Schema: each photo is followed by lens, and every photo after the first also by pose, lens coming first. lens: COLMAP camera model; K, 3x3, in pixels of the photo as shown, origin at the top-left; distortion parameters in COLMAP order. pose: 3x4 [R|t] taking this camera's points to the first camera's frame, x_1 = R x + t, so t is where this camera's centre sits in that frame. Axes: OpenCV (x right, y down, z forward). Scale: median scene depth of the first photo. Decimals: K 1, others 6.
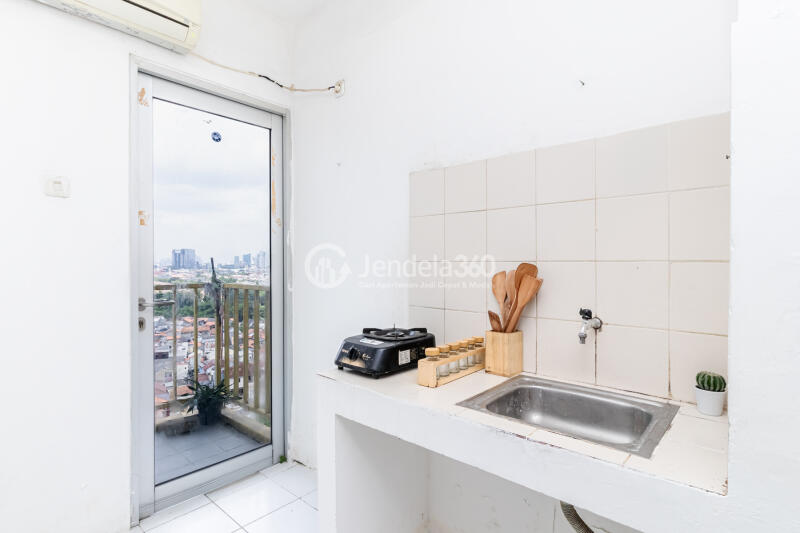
lens RADIAL K [[412.4, 0, 407.1], [0, 412.4, 266.4], [0, 0, 1]] dist [0.001879, 0.000138]
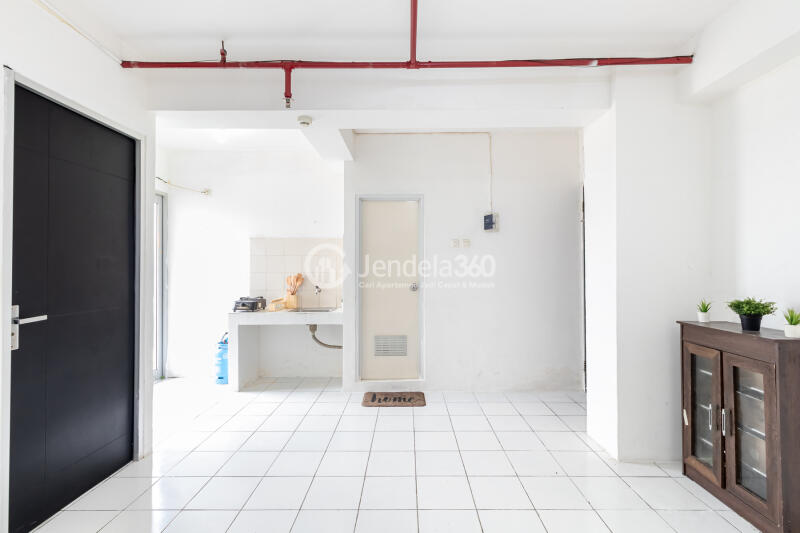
lens RADIAL K [[382.4, 0, 403.3], [0, 382.4, 267.9], [0, 0, 1]] dist [0.001515, -0.000020]
pose [[0.759224, 0.006506, 0.650797, -0.680915], [0.007414, 0.999799, -0.018644, 0.006703], [-0.650787, 0.018981, 0.759023, -1.183775]]
